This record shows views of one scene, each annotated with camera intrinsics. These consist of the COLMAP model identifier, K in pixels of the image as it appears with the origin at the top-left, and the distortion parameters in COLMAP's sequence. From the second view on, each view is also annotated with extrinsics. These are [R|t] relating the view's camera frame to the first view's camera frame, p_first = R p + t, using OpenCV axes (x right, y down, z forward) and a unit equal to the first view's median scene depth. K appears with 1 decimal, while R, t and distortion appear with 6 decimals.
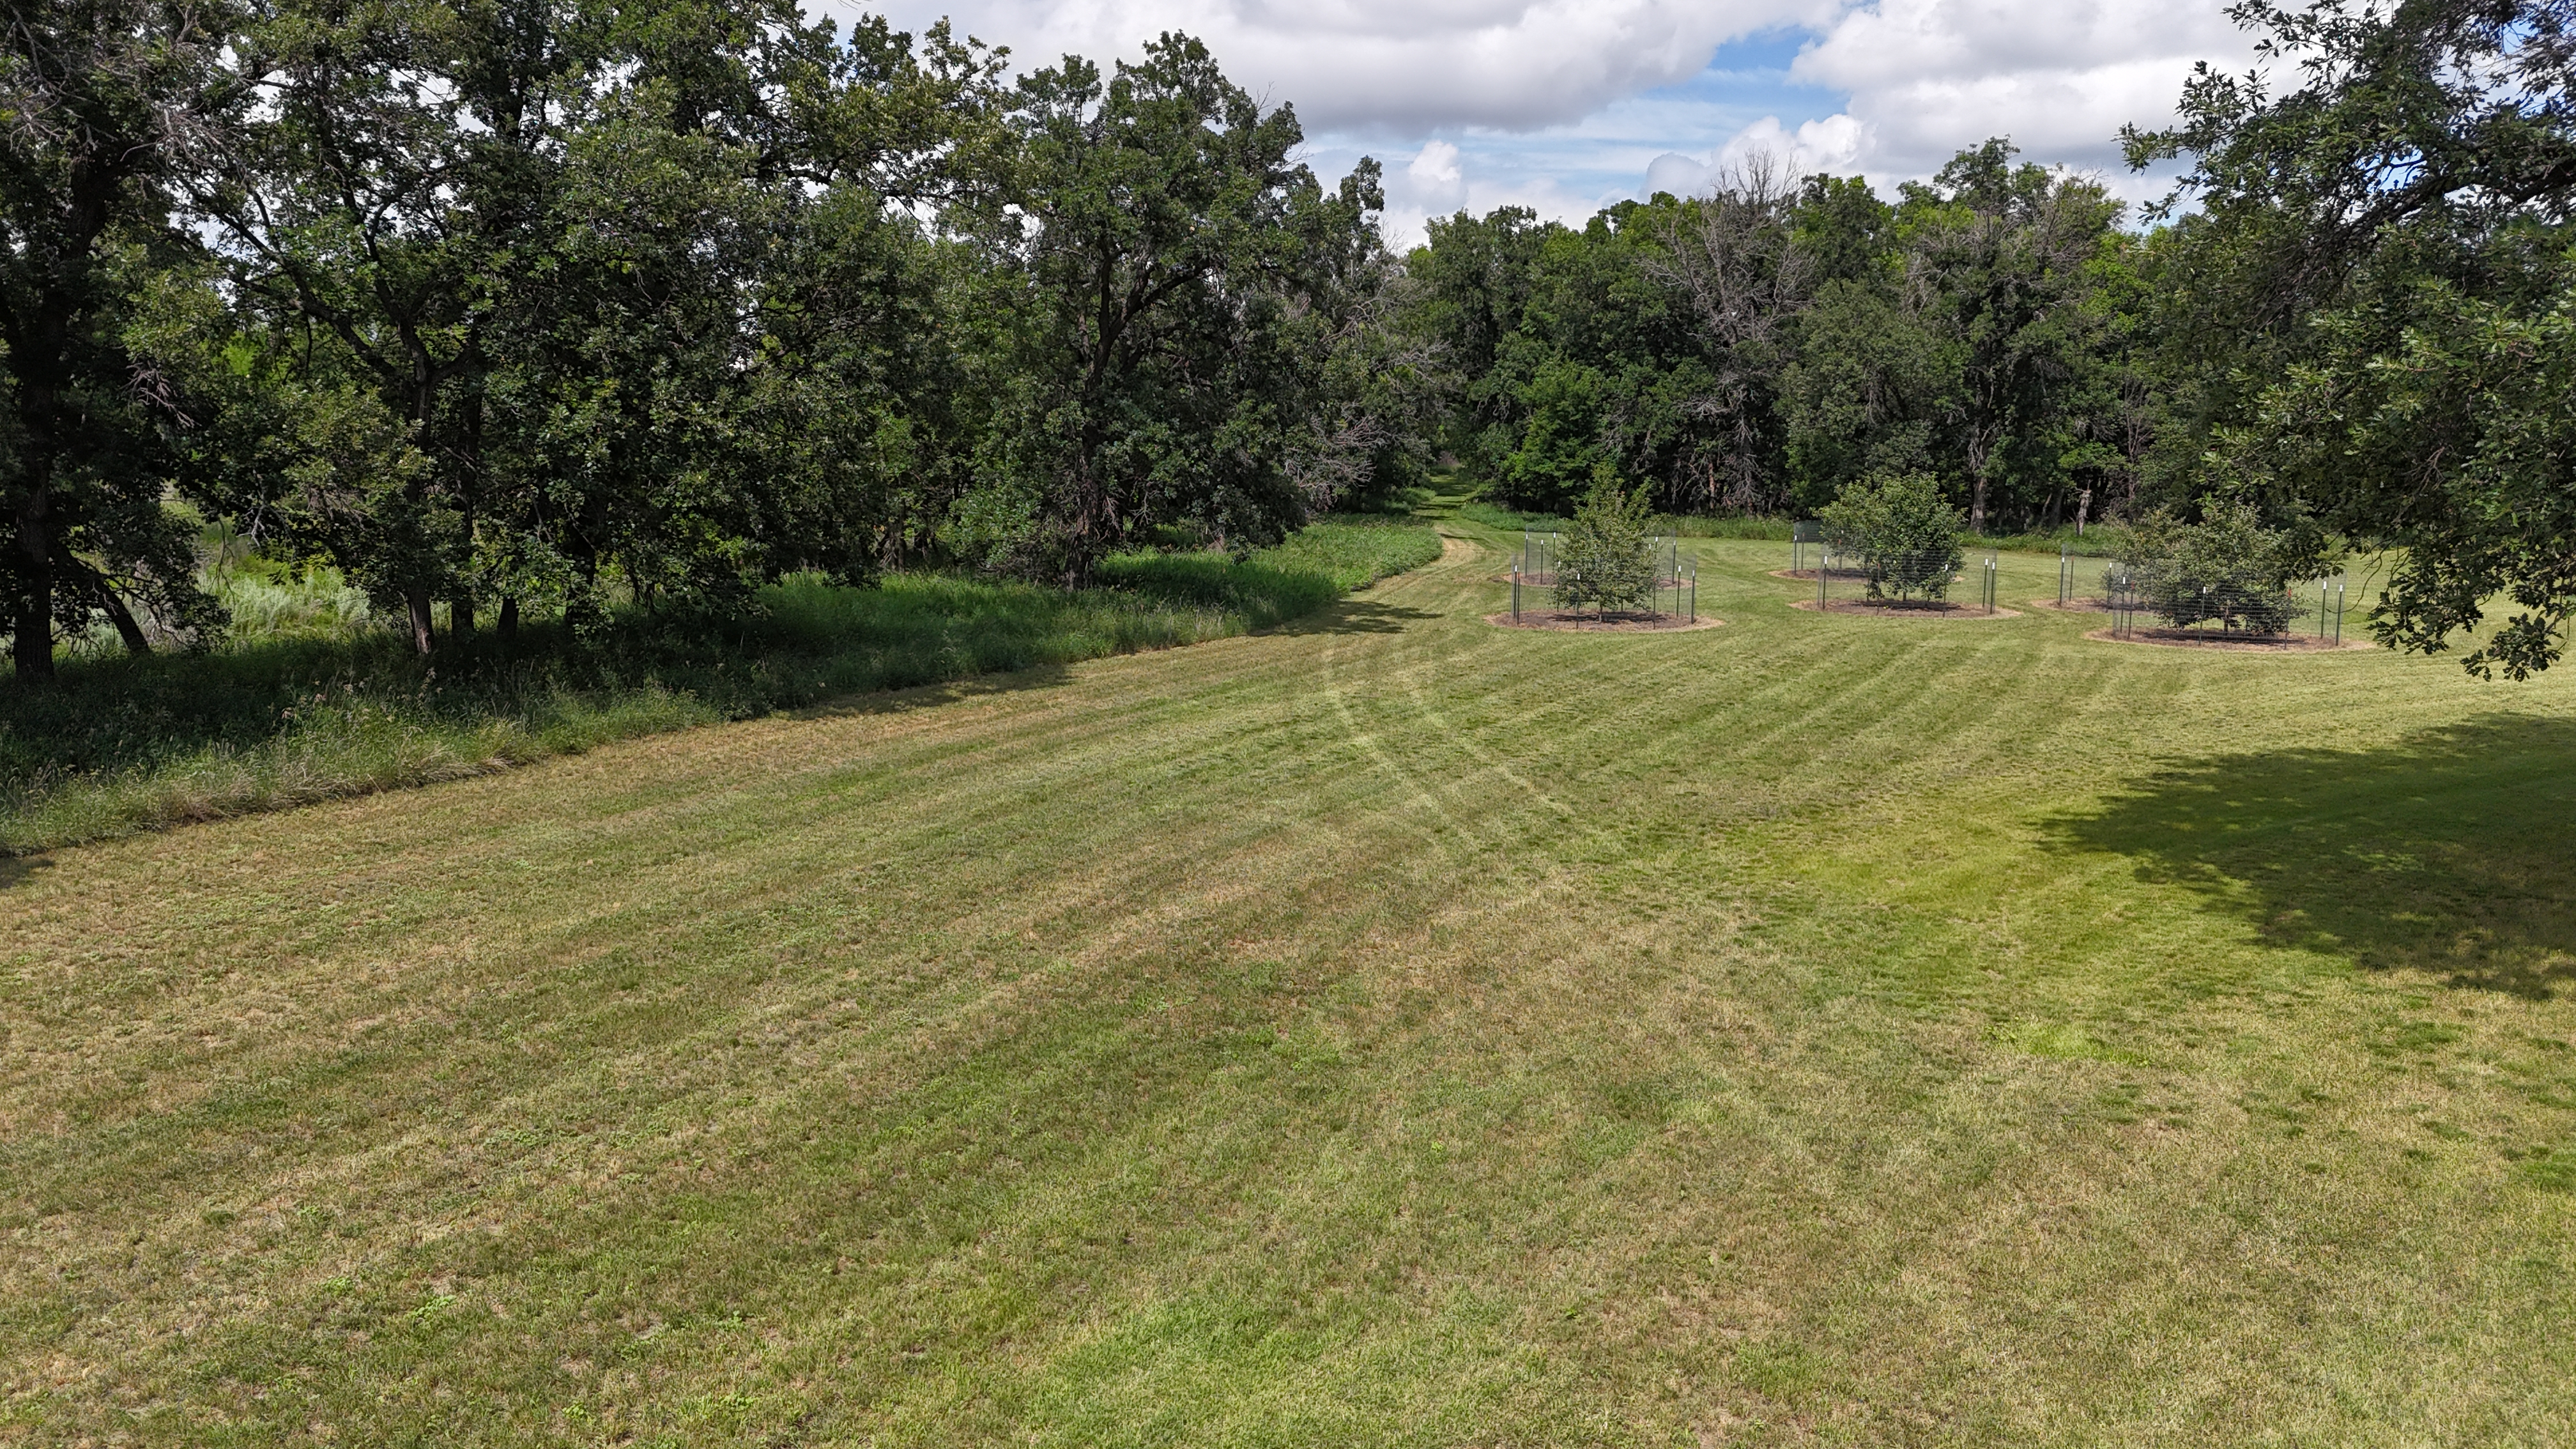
lens RADIAL K [[1876.0, 0, 1288.0], [0, 1876.0, 724.5], [0, 0, 1]] dist [0.070394, -0.063071]
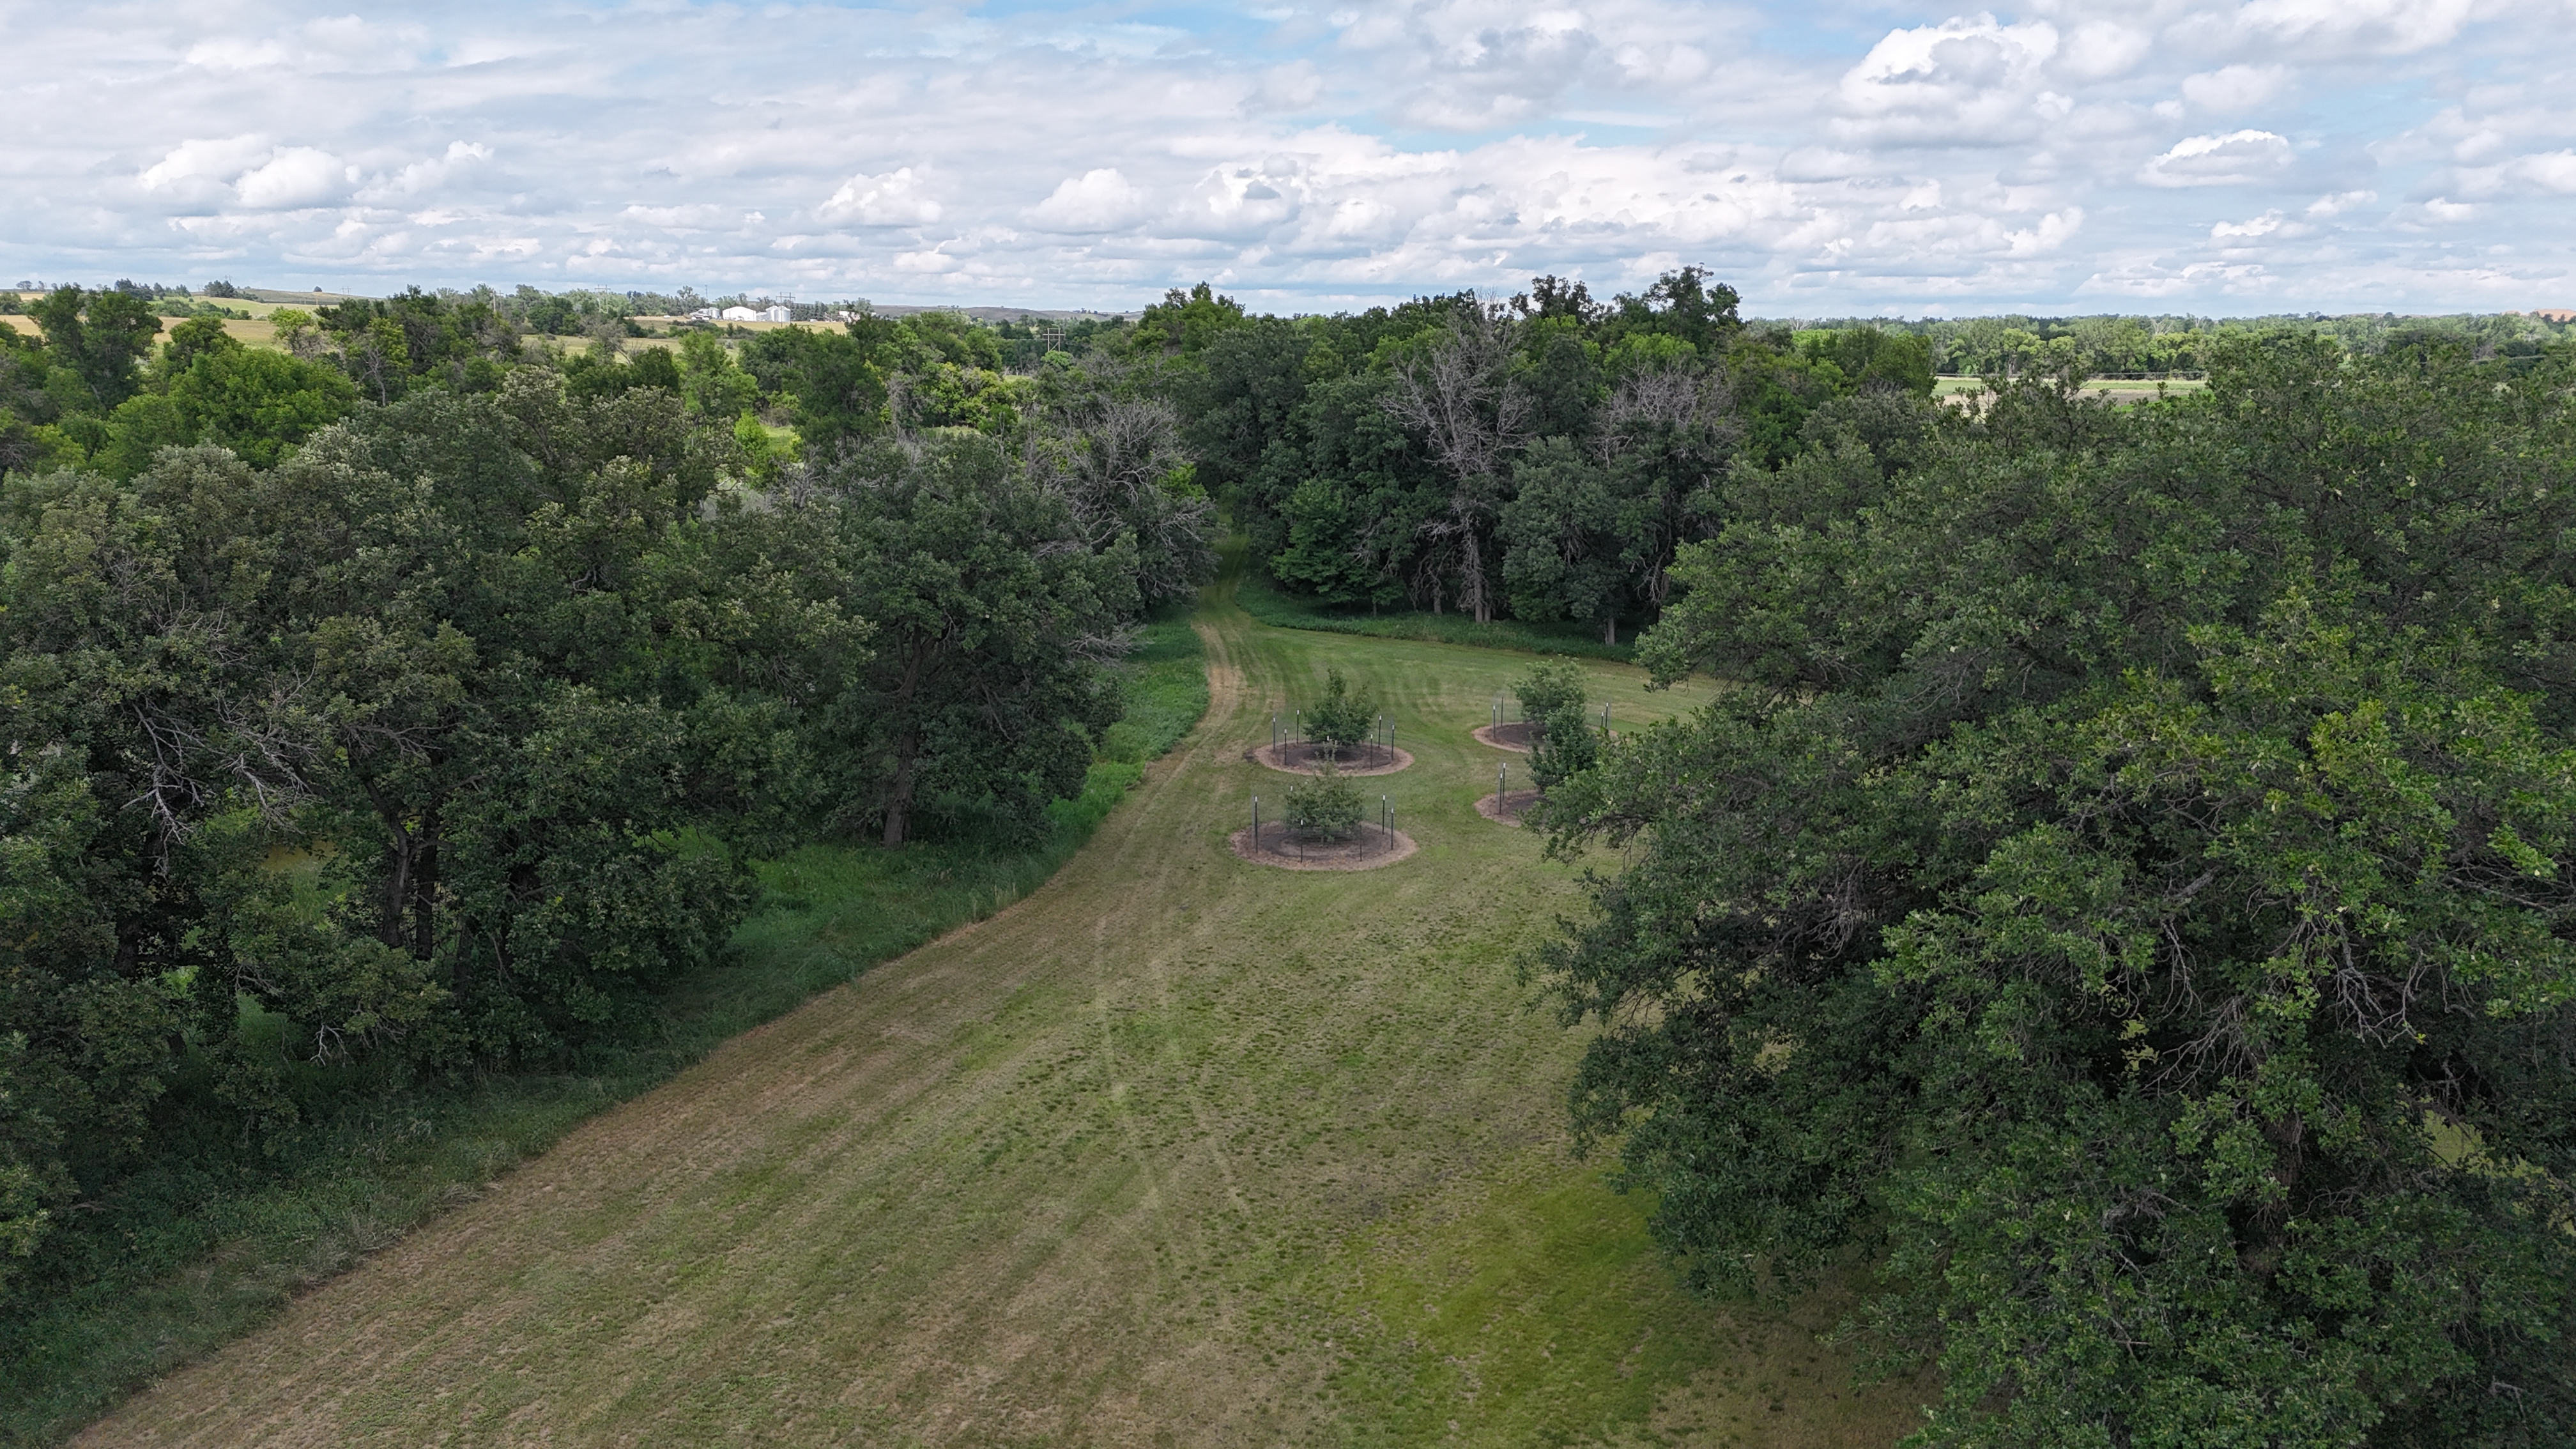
lens RADIAL K [[1876.0, 0, 1288.0], [0, 1876.0, 724.5], [0, 0, 1]] dist [0.070394, -0.063071]
pose [[0.994868, -0.019377, 0.099304, 0.012102], [0.011474, 0.996765, 0.079546, -0.142795], [-0.100524, -0.077998, 0.991873, -0.145908]]
